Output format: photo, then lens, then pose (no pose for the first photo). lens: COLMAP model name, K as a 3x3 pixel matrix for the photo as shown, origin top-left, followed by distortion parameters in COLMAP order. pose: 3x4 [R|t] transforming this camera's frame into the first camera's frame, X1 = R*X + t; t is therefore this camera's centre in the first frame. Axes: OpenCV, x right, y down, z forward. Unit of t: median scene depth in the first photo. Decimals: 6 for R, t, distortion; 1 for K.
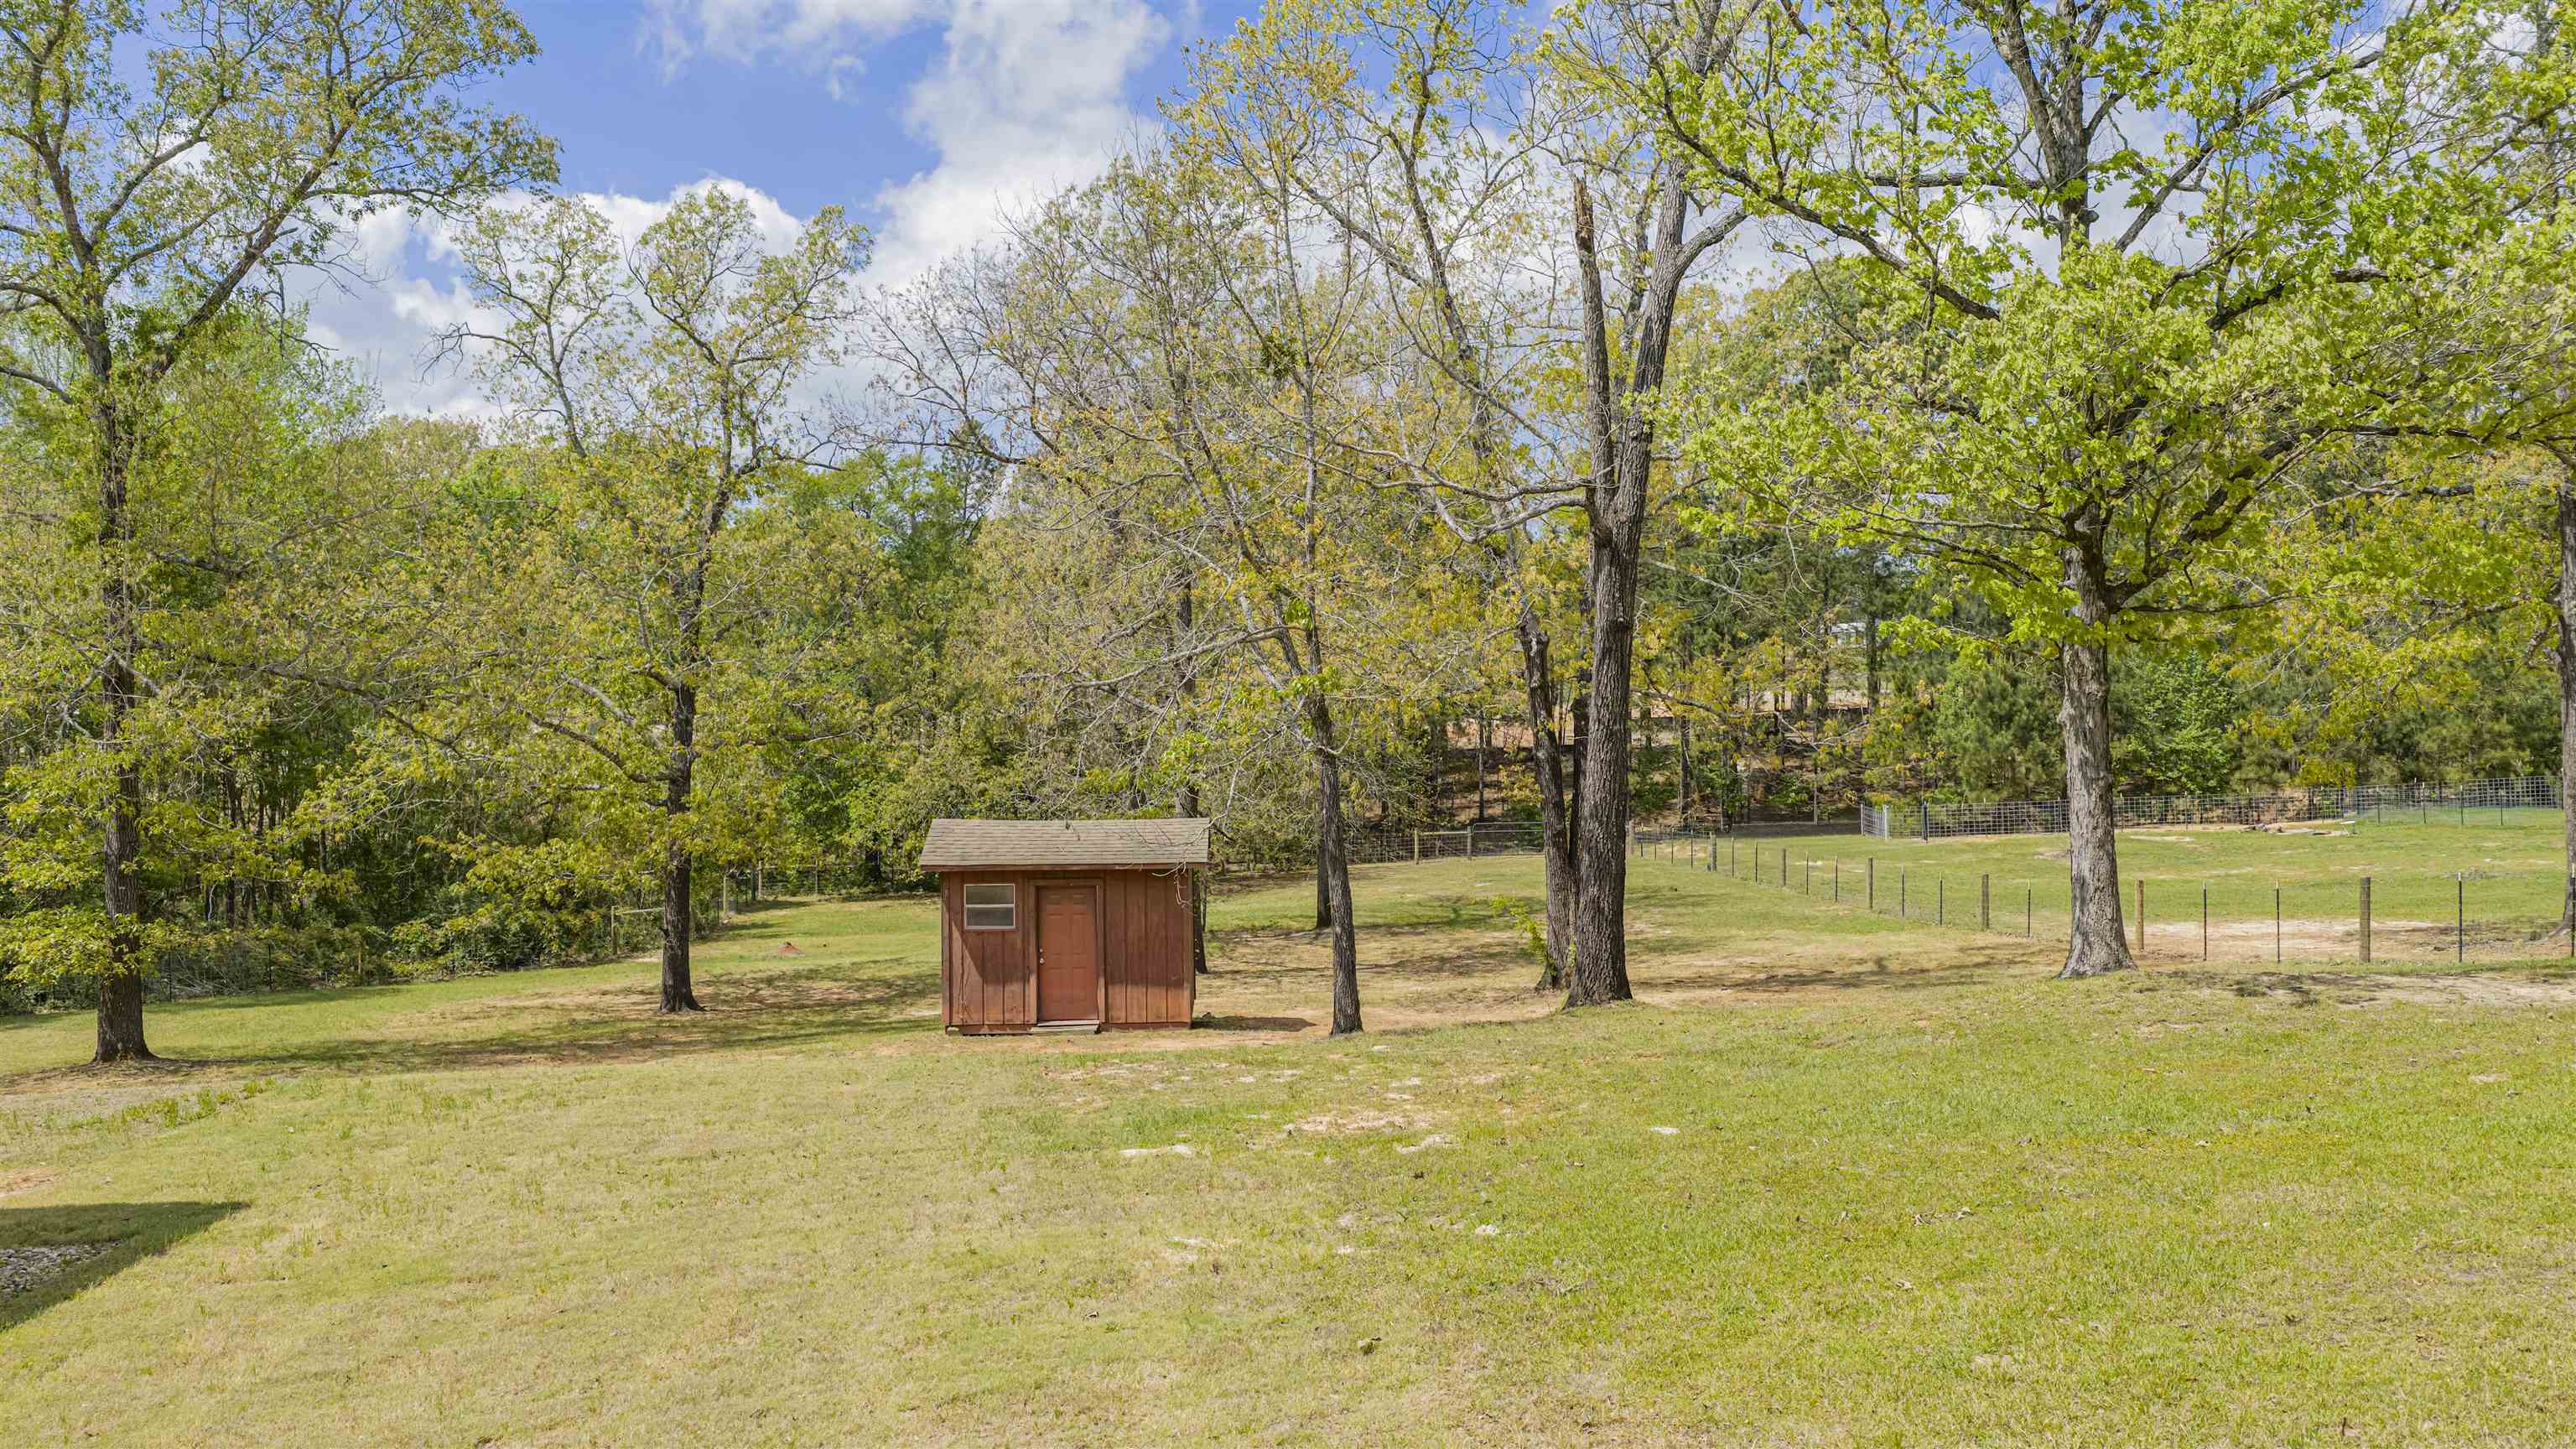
lens RADIAL K [[2107.8, 0, 1301.7], [0, 2107.8, 714.1], [0, 0, 1]] dist [0.002397, -0.012614]
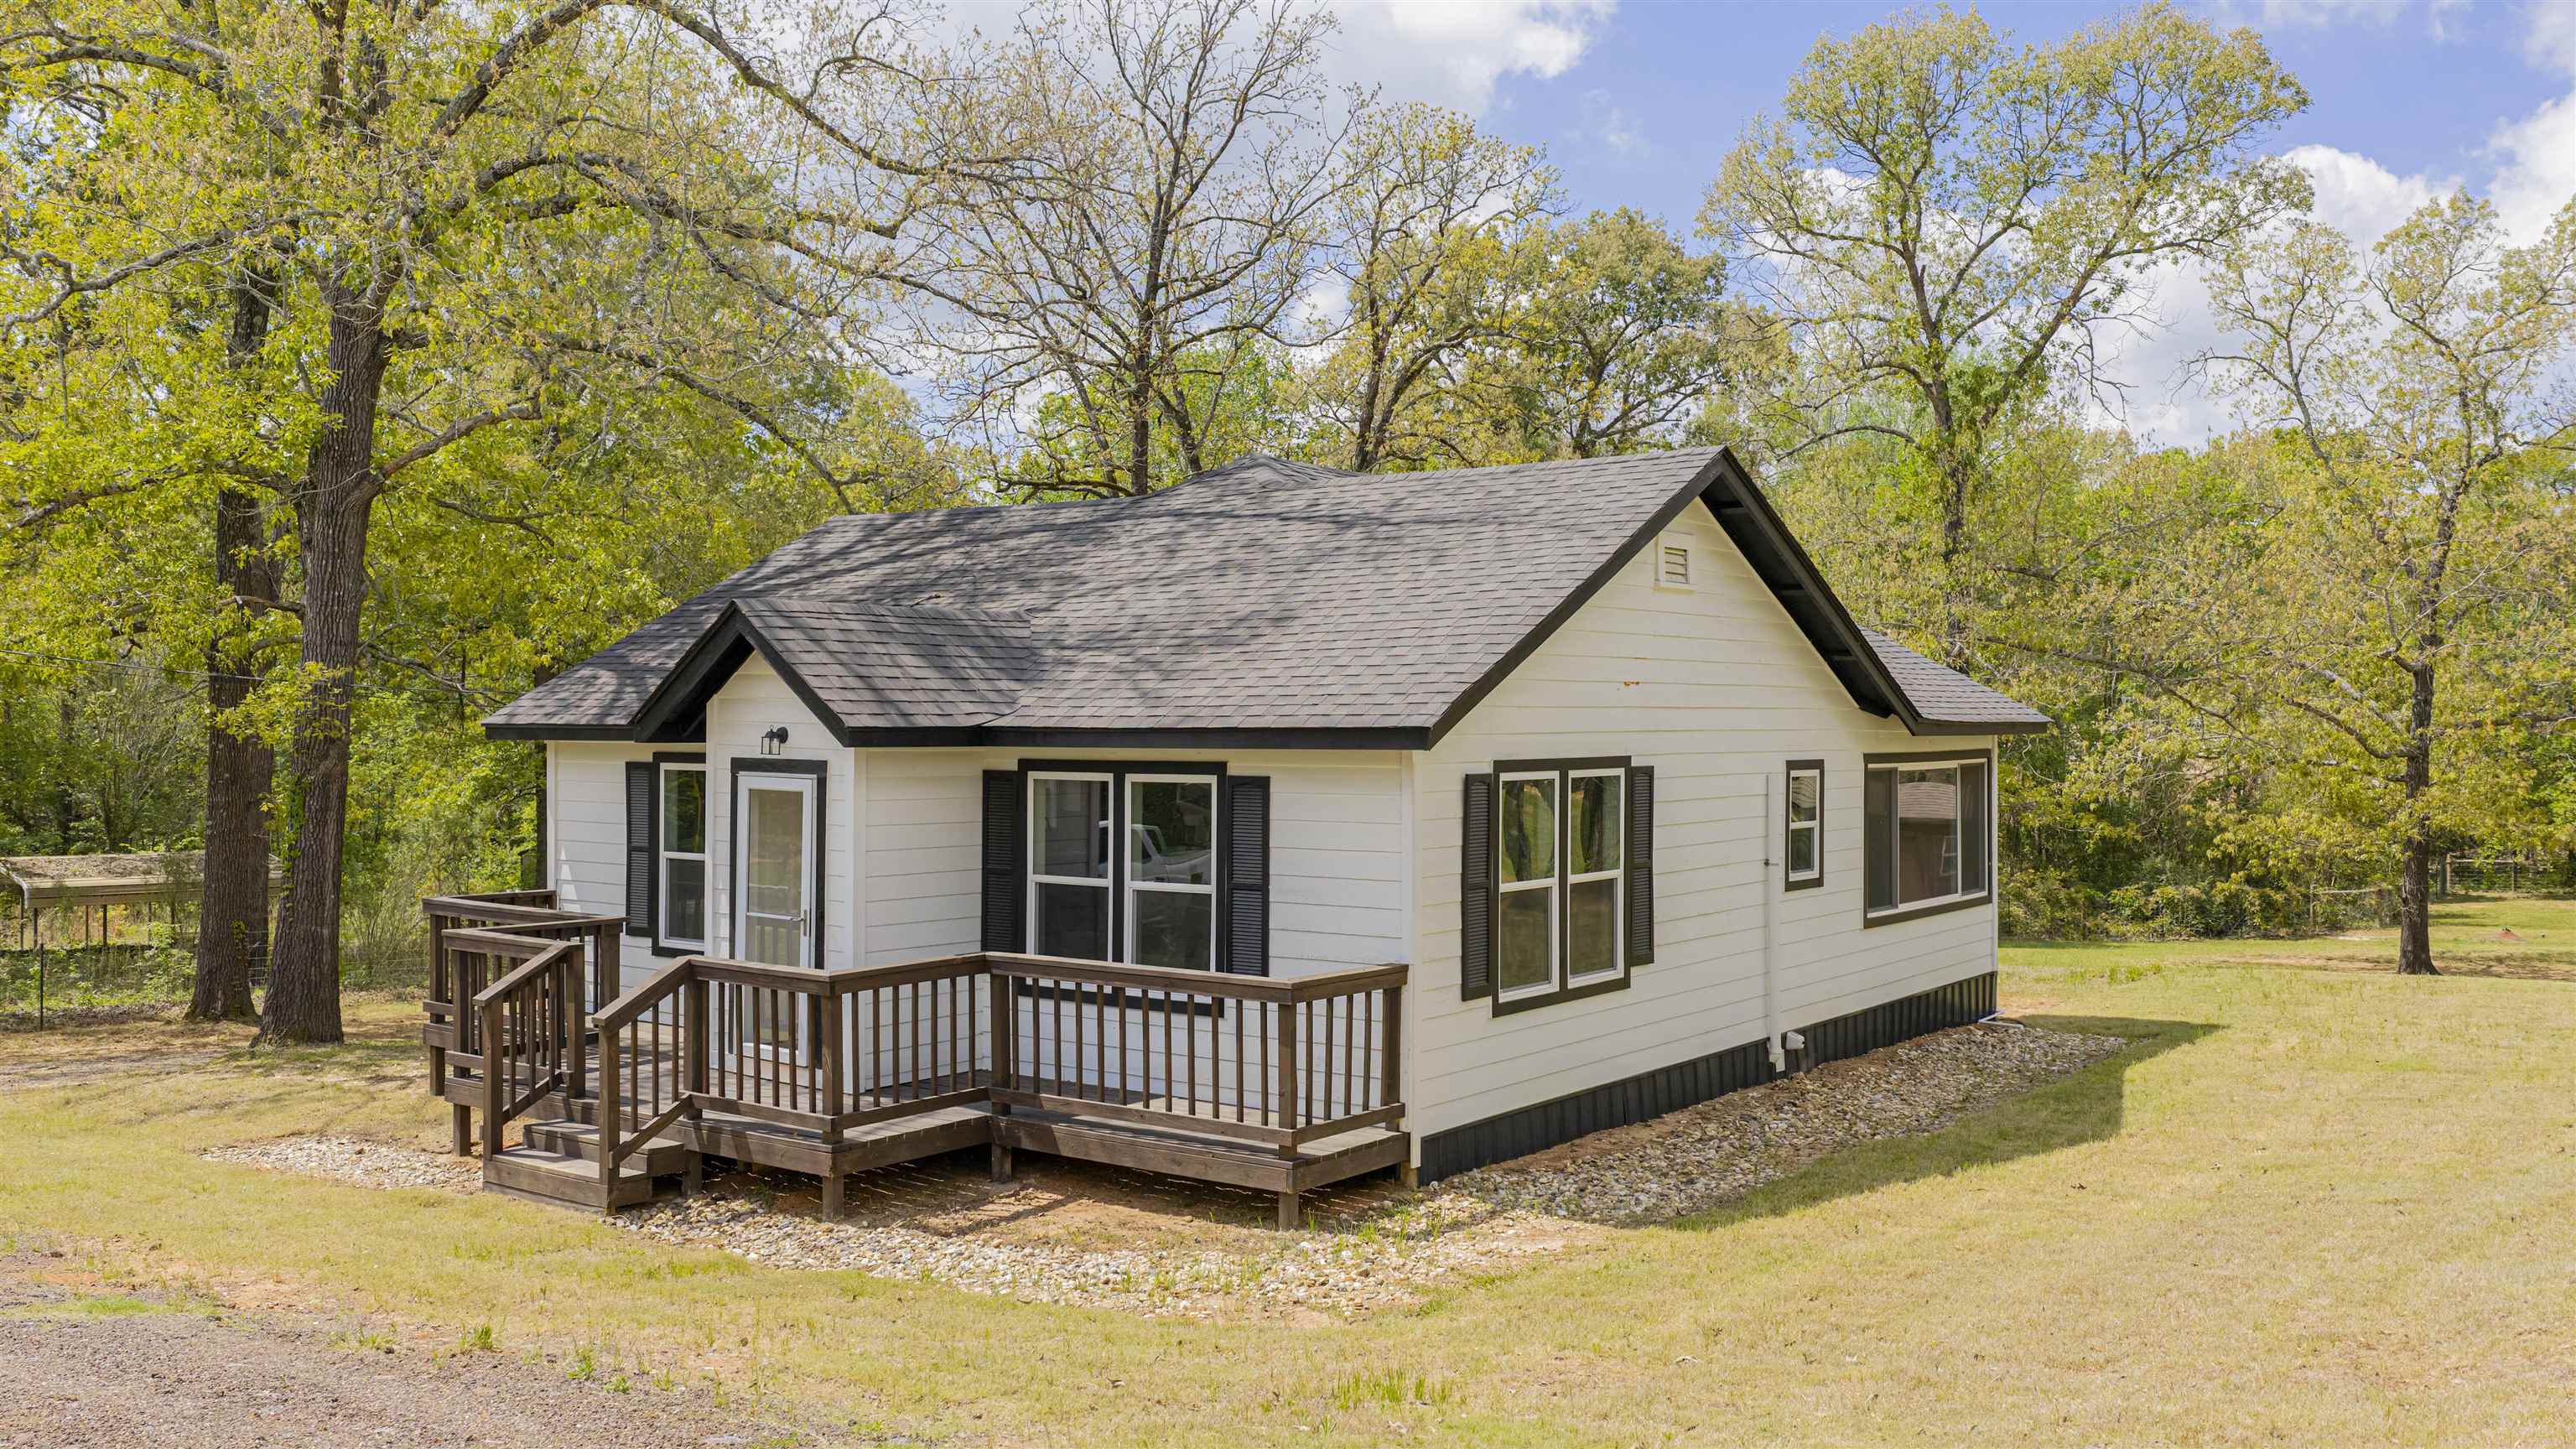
lens RADIAL K [[2107.8, 0, 1293.8], [0, 2107.8, 715.8], [0, 0, 1]] dist [0.002397, -0.012614]
pose [[0.752327, -0.000524, -0.658789, -0.024221], [-0.000603, 0.999999, -0.001483, 0.012268], [0.658789, 0.001513, 0.752326, -0.164293]]
